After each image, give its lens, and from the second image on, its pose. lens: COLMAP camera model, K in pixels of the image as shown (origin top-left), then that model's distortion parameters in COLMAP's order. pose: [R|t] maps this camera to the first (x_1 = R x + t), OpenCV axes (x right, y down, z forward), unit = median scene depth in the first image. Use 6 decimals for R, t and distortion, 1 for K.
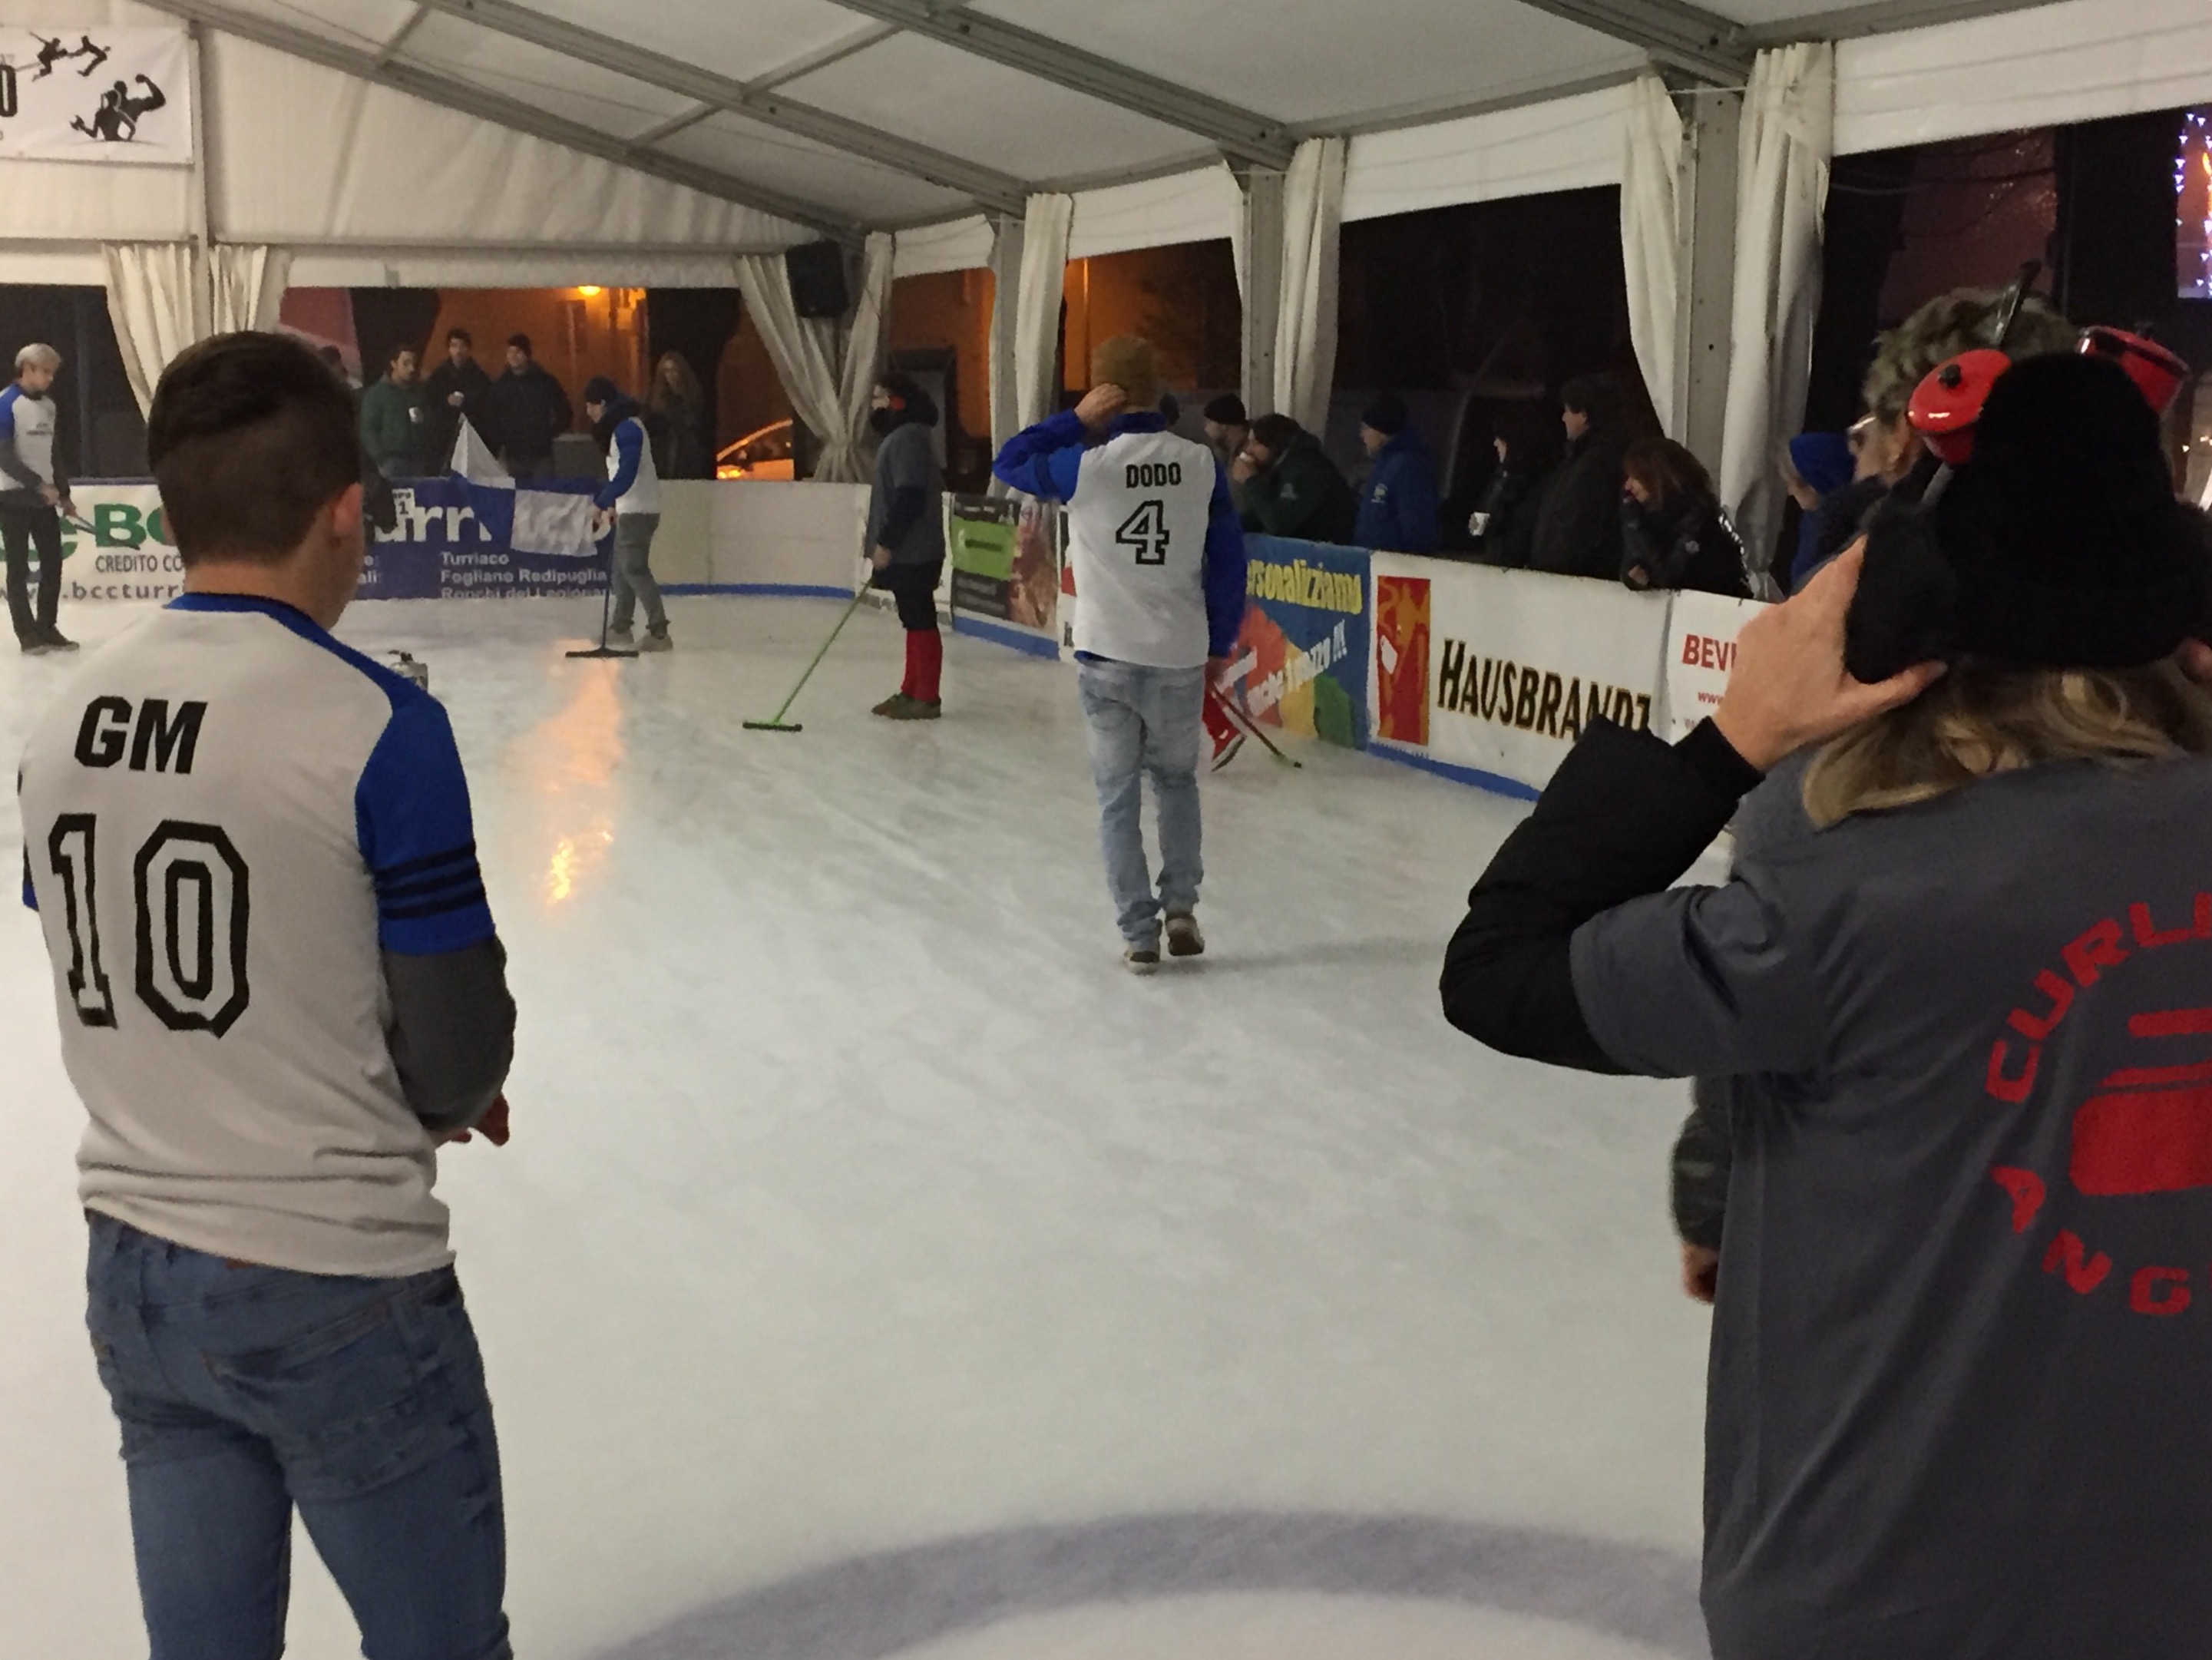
lens RADIAL K [[3215.1, 0, 1126.3], [0, 3215.1, 820.5], [0, 0, 1]] dist [0.067019, 0.000000]
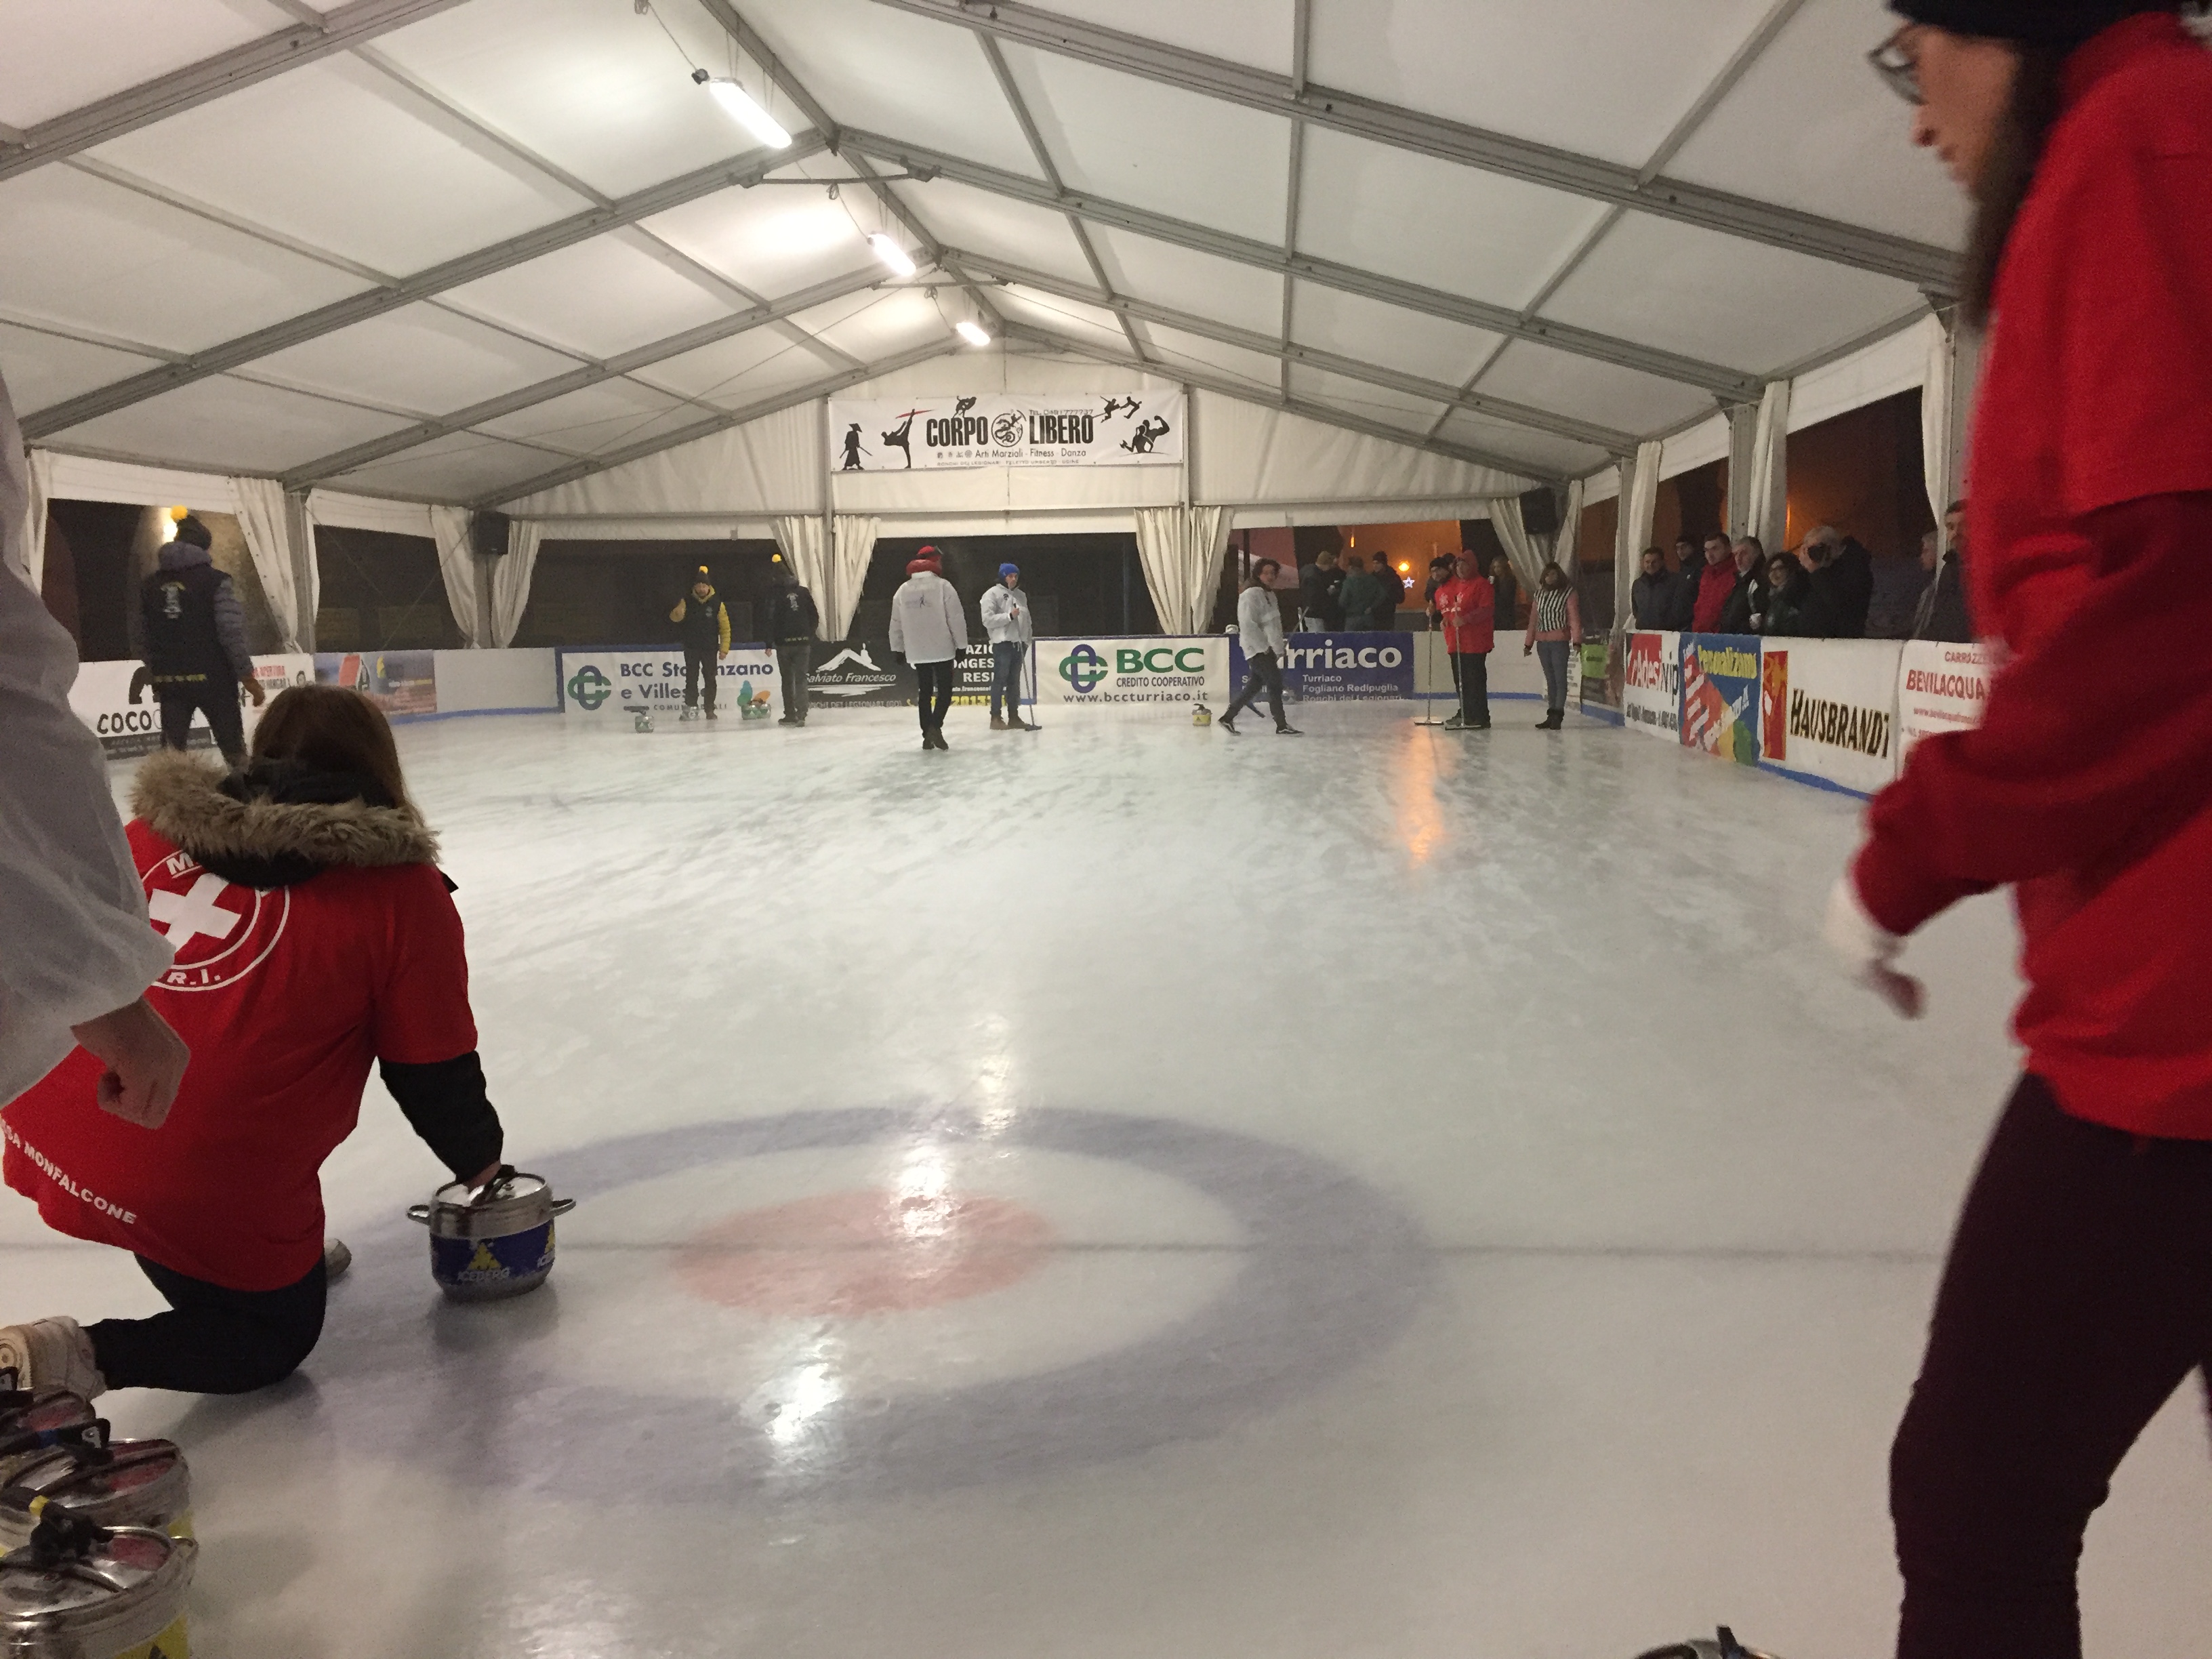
lens RADIAL K [[1852.5, 0, 1116.0], [0, 1852.5, 834.0], [0, 0, 1]] dist [0.041225, -0.001971]
pose [[0.924255, 0.022226, -0.381127, 0.077575], [-0.028892, 0.999513, -0.011776, 0.017629], [0.380680, 0.021896, 0.924448, 0.035241]]
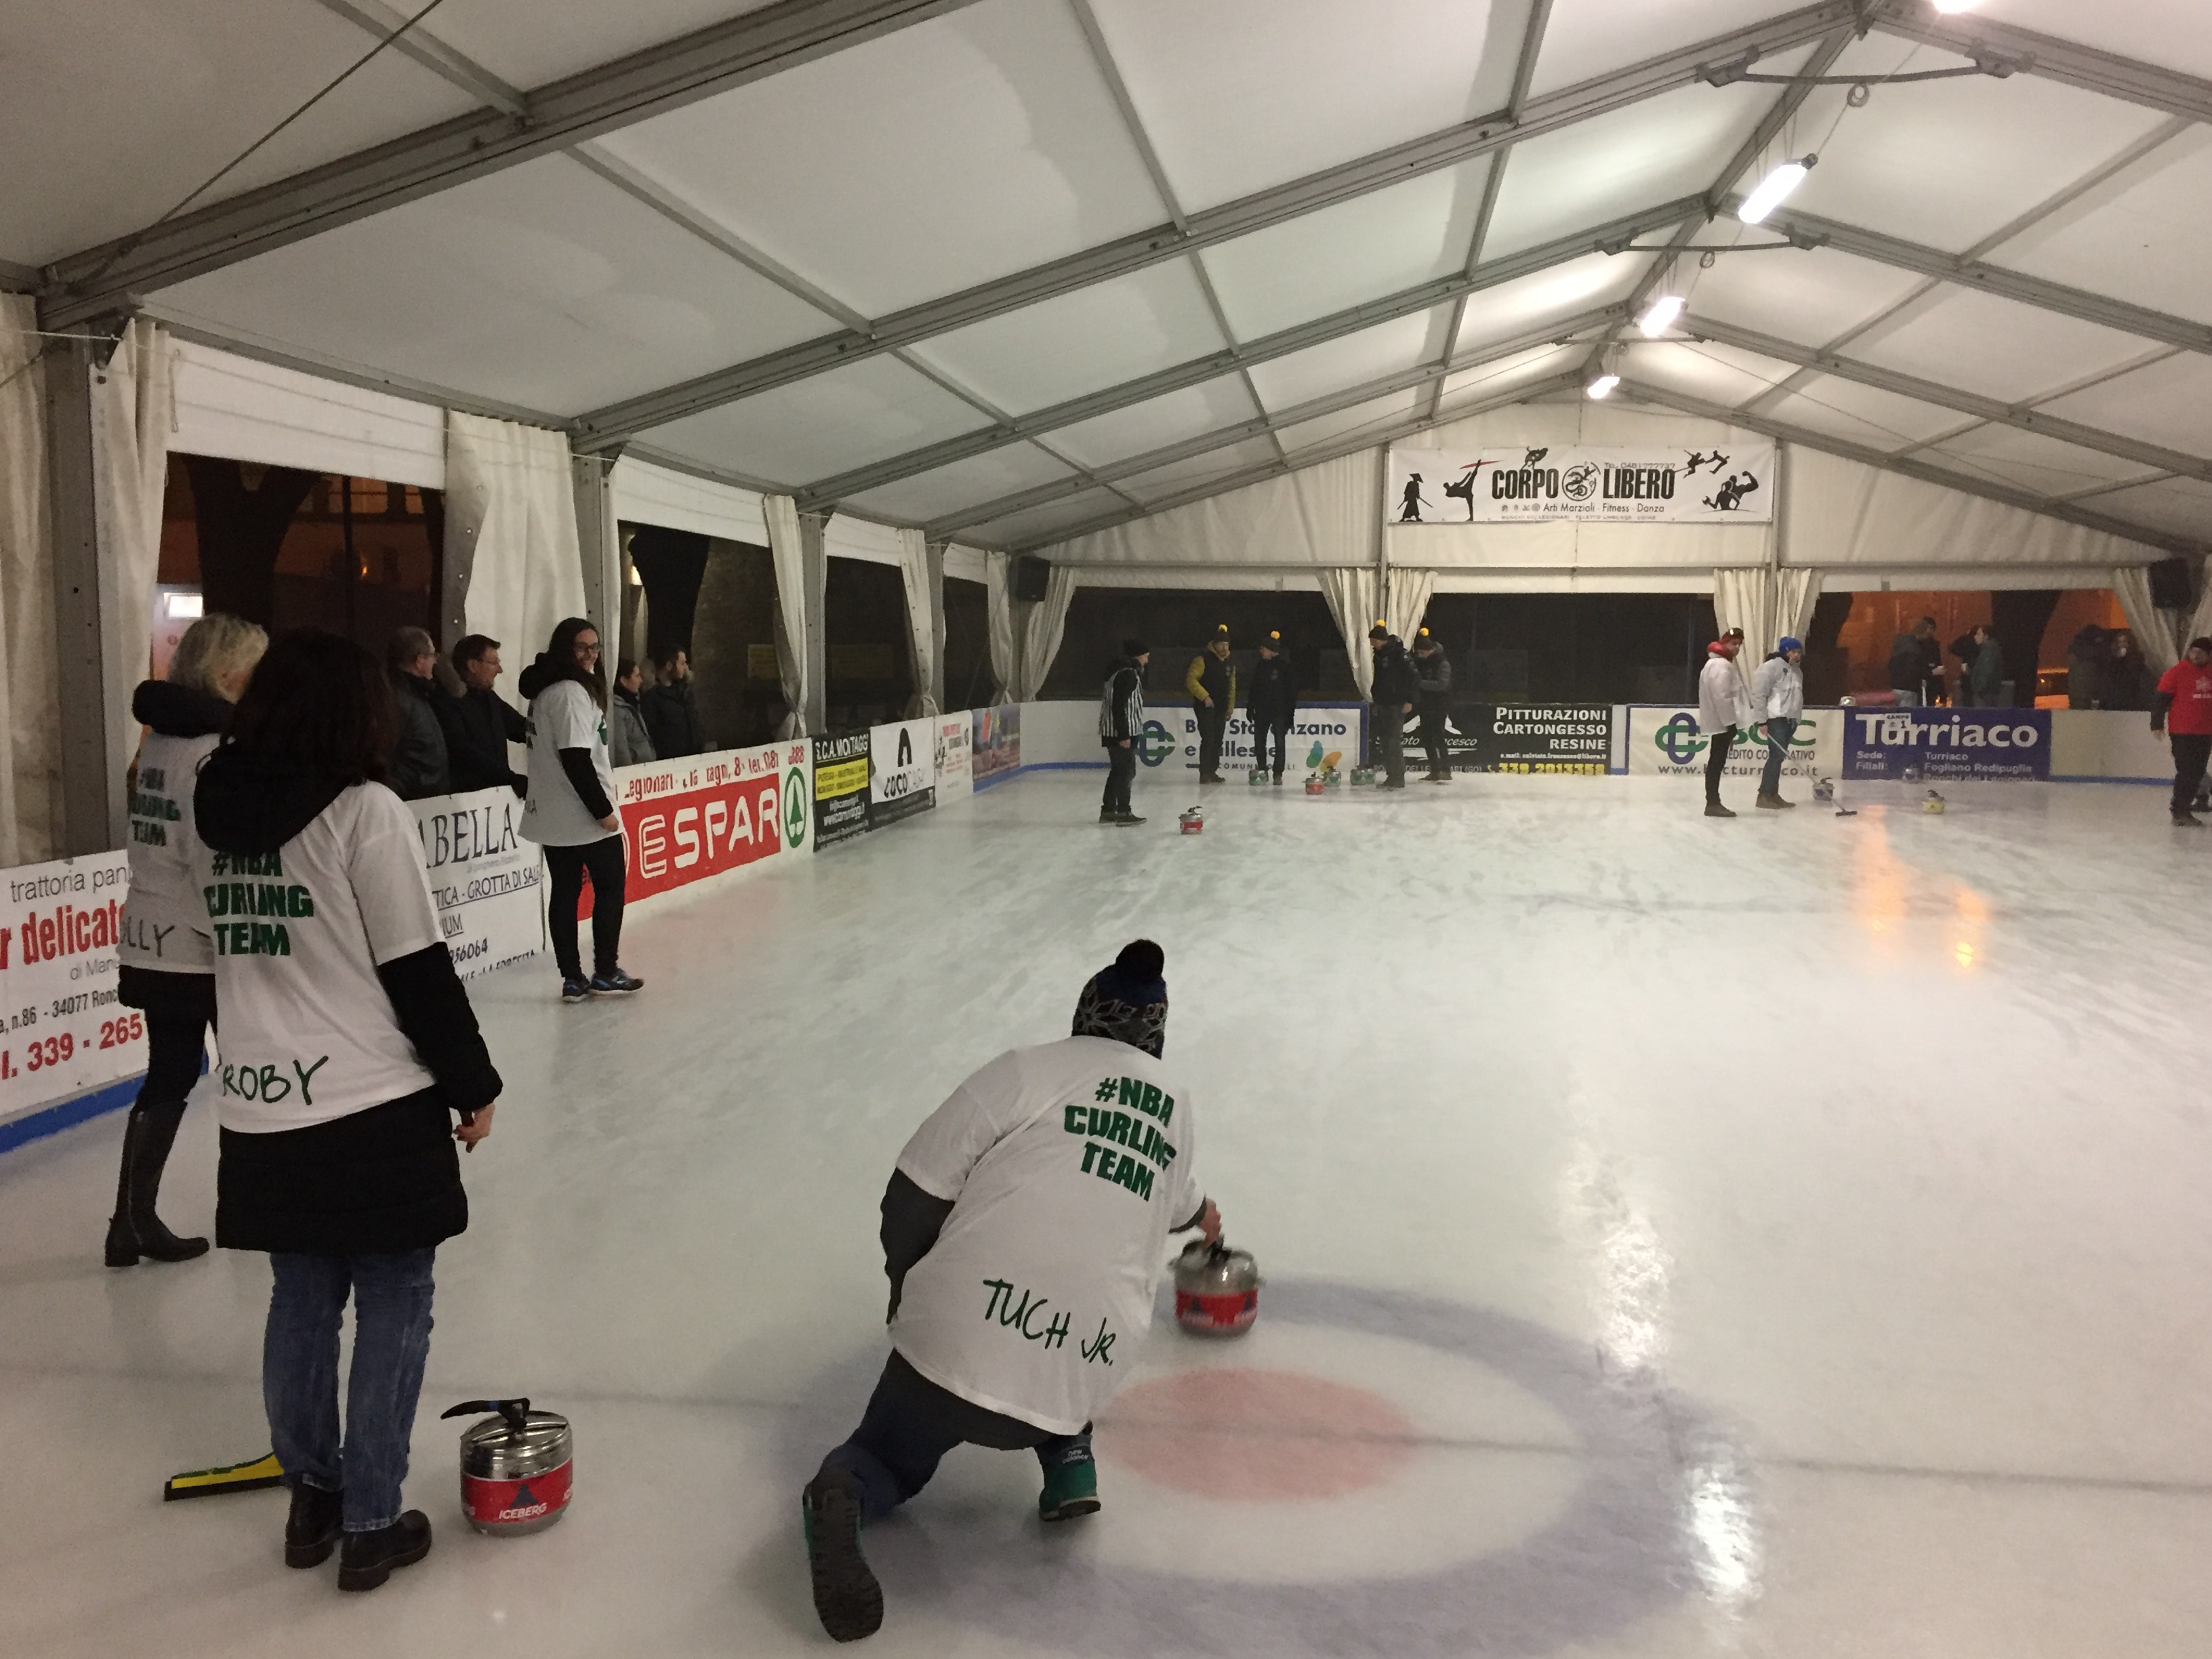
lens RADIAL K [[1984.1, 0, 1102.9], [0, 1984.1, 829.9], [0, 0, 1]] dist [0.061417, -0.073923]
pose [[0.900043, 0.043151, -0.433660, -0.144604], [-0.063198, 0.997491, -0.031910, 0.014611], [0.431195, 0.056127, 0.900511, -0.087353]]
